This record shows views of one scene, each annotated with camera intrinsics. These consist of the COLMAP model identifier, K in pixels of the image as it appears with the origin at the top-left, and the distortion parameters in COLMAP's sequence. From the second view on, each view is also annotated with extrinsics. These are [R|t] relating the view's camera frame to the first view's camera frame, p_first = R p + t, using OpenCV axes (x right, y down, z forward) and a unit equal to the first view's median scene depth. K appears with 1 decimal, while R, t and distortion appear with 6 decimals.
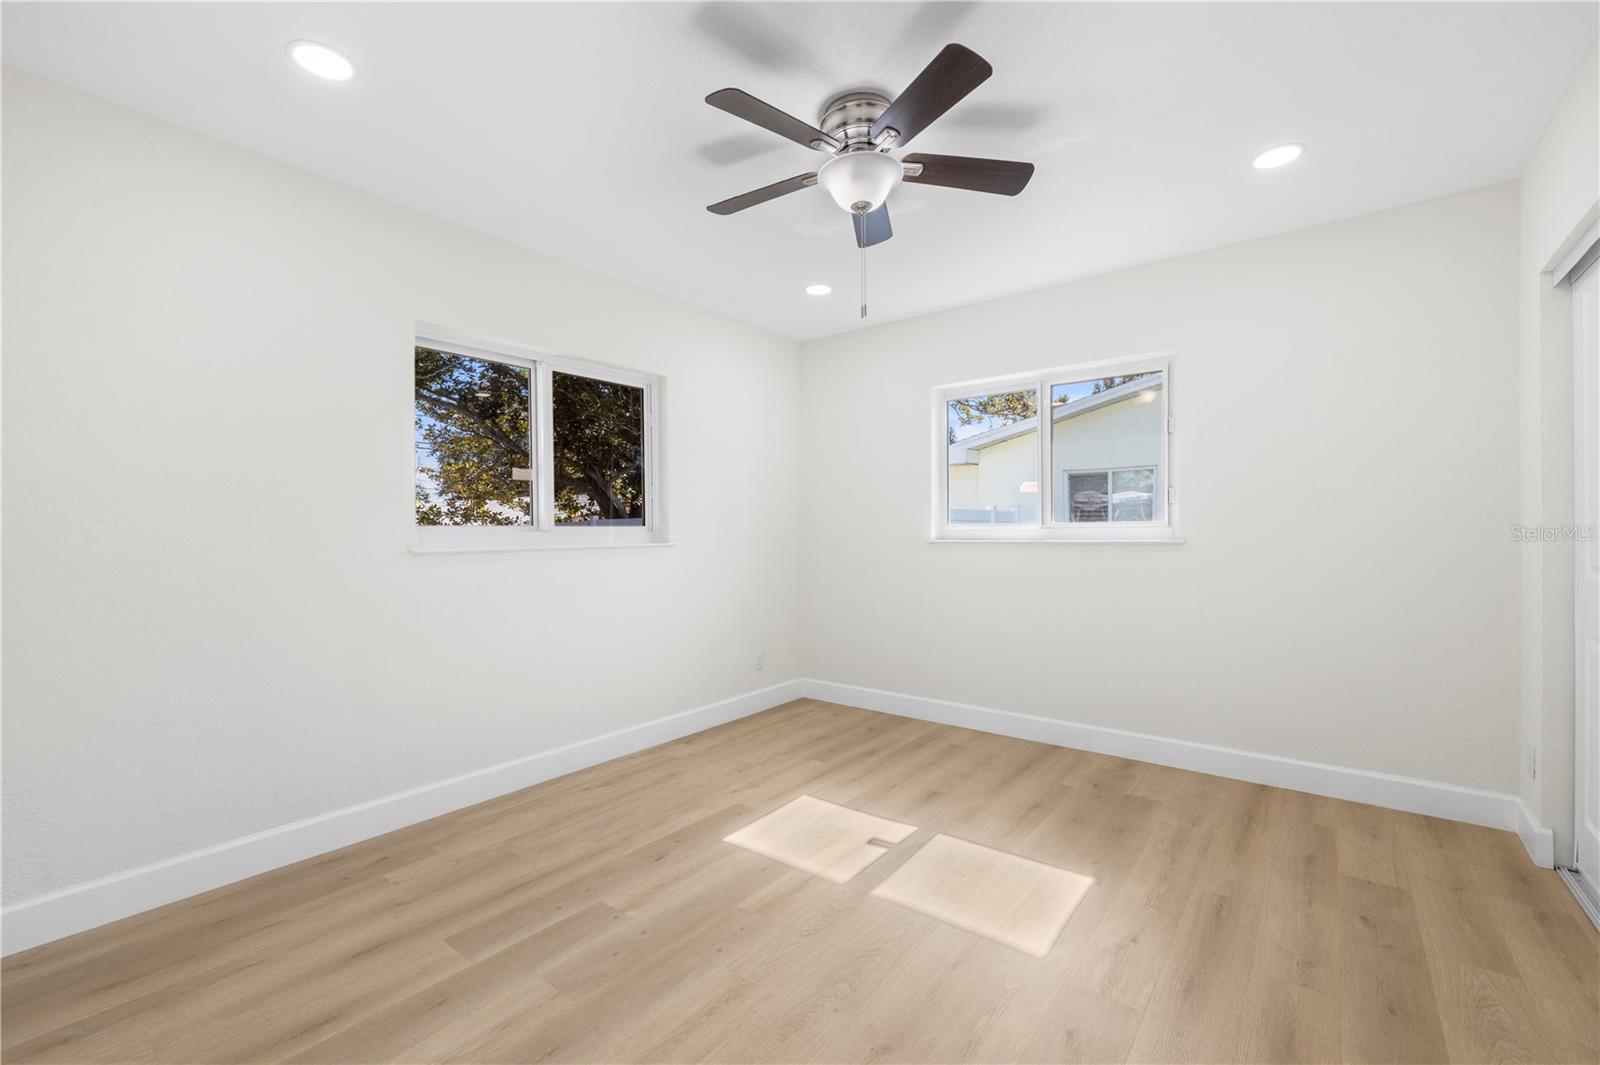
lens RADIAL K [[672.5, 0, 794.1], [0, 672.5, 532.1], [0, 0, 1]] dist [0.001166, 0.000156]
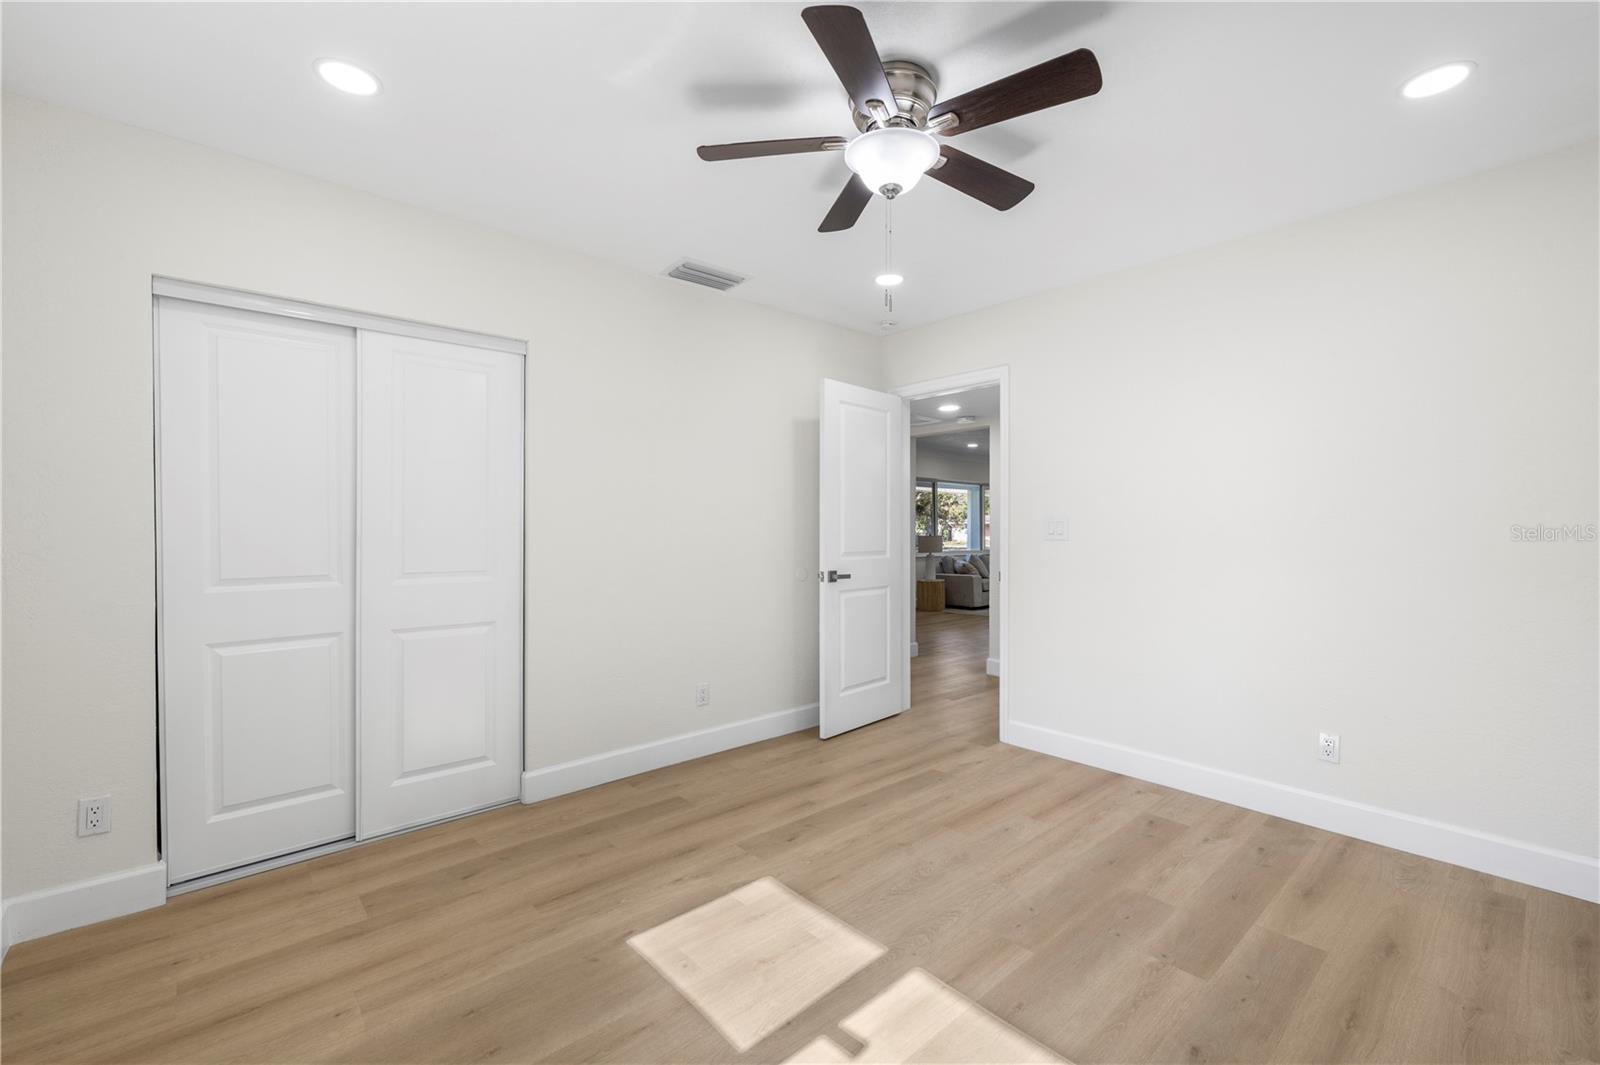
lens RADIAL K [[672.5, 0, 800.5], [0, 672.5, 541.0], [0, 0, 1]] dist [0.001166, 0.000156]
pose [[-0.986161, 0.005833, 0.165687, 0.071423], [0.008538, 0.999842, 0.015615, -0.021571], [-0.165570, 0.016814, -0.986055, 1.898680]]
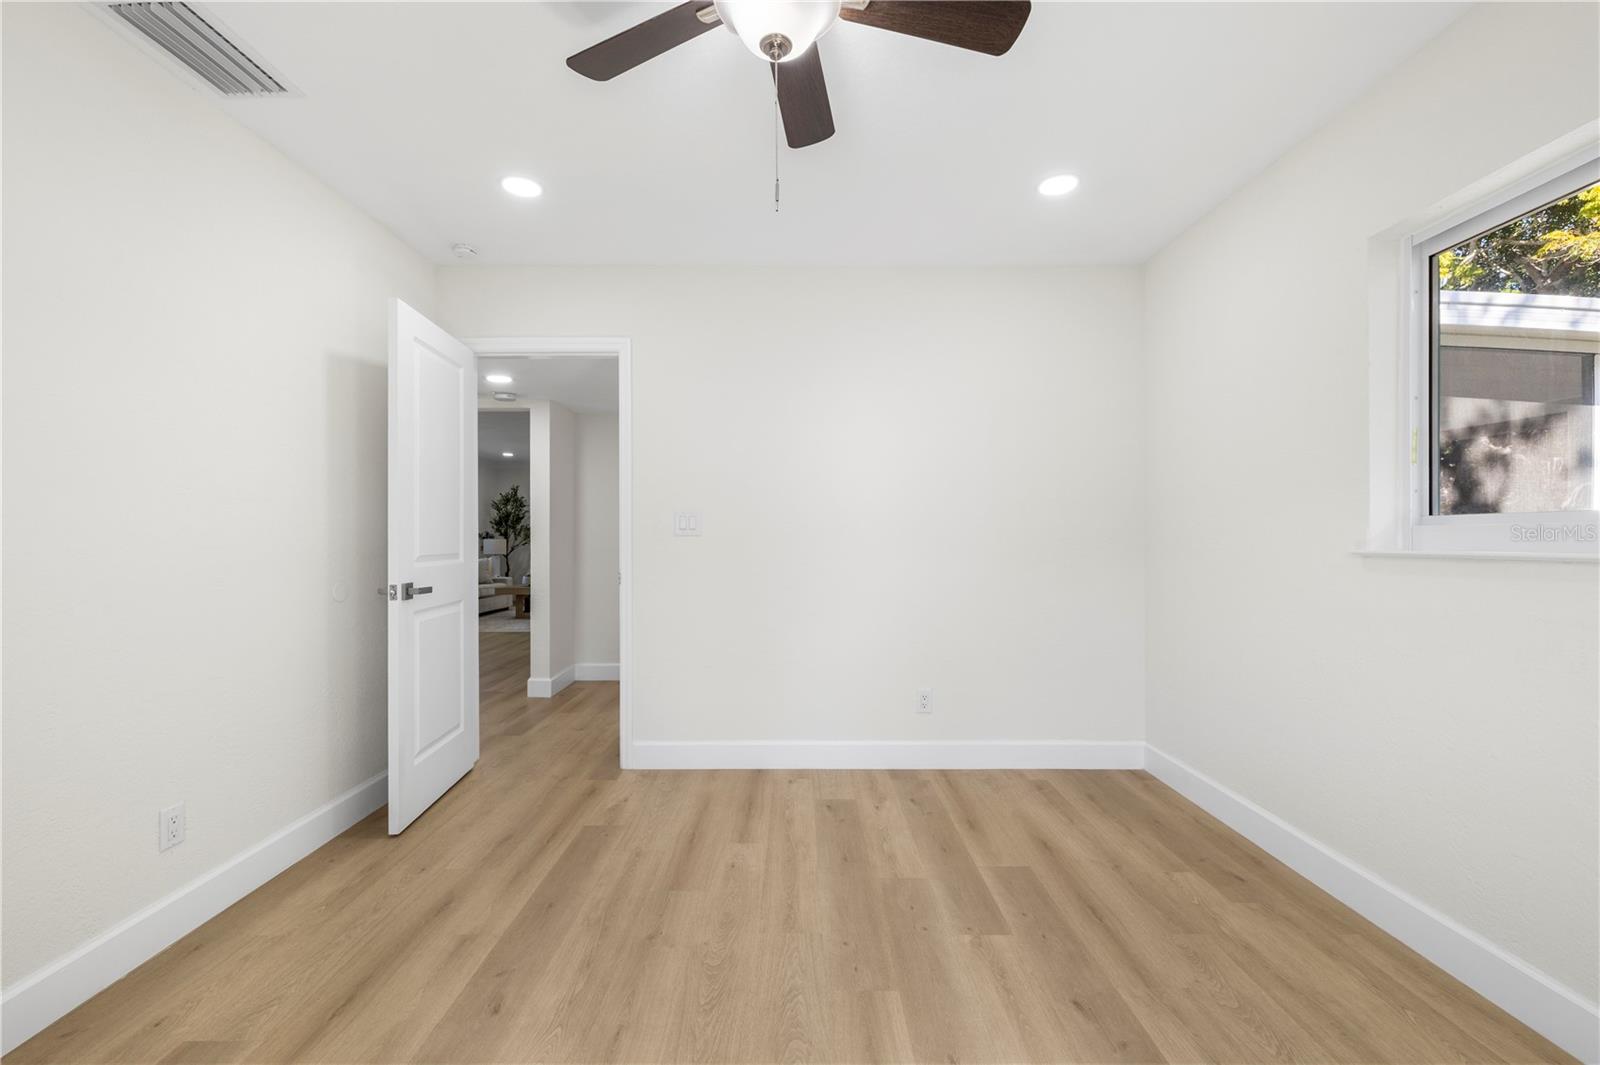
lens RADIAL K [[672.5, 0, 797.8], [0, 672.5, 536.5], [0, 0, 1]] dist [0.001166, 0.000156]
pose [[-0.778318, 0.012816, -0.627739, 0.498487], [0.010892, 0.999917, 0.006909, 0.000973], [0.627776, -0.001460, -0.778393, 1.518663]]
